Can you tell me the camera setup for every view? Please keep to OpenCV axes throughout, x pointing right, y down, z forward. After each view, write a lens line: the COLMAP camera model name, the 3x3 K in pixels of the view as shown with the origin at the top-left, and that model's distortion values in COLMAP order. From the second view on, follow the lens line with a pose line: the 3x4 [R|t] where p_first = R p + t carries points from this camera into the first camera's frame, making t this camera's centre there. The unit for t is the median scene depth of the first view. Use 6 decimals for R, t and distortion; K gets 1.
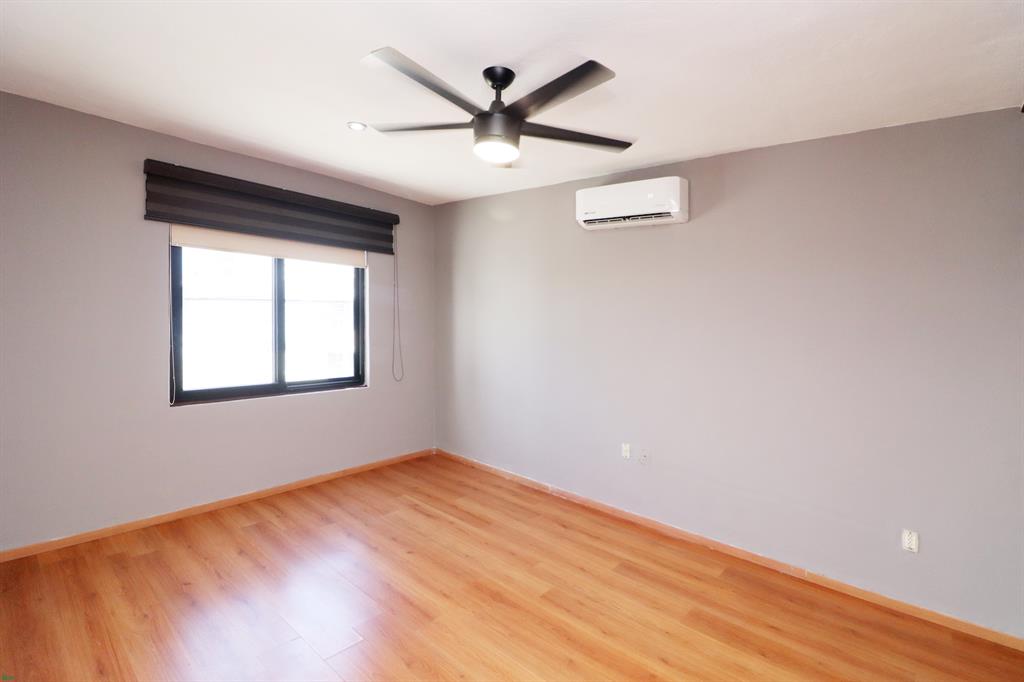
lens RADIAL K [[483.8, 0, 495.5], [0, 483.8, 335.6], [0, 0, 1]] dist [-0.002220, -0.013659]
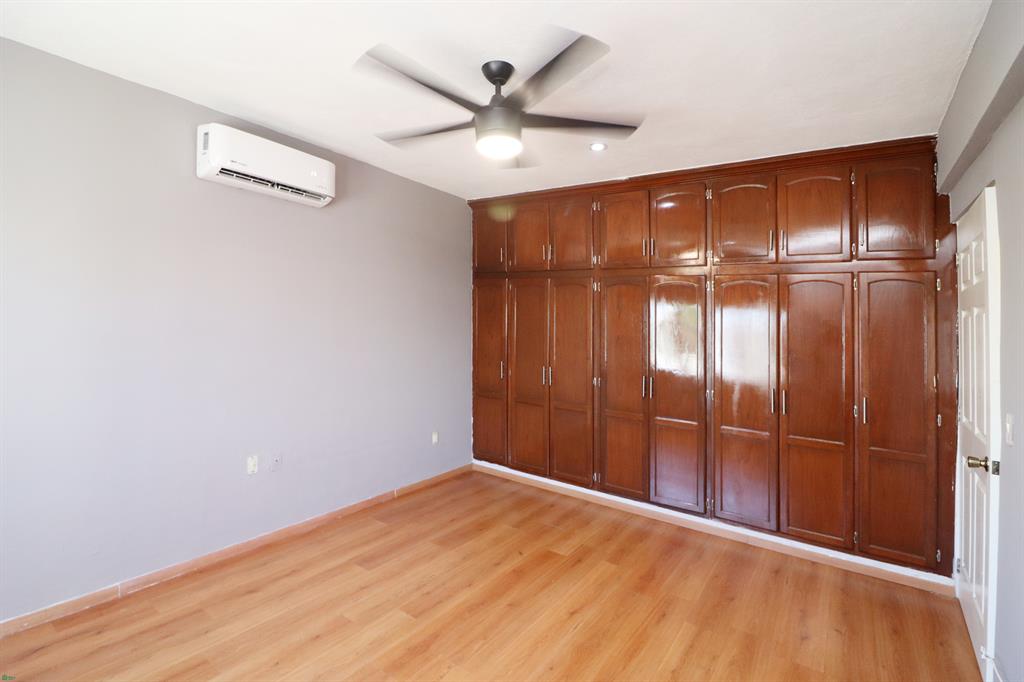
lens RADIAL K [[471.5, 0, 512.5], [0, 471.5, 295.9], [0, 0, 1]] dist [0.000663, -0.010413]
pose [[-0.119517, 0.008739, 0.992794, -0.703291], [0.008739, 0.999932, -0.007750, -0.045407], [-0.992794, 0.007750, -0.119585, 0.806590]]
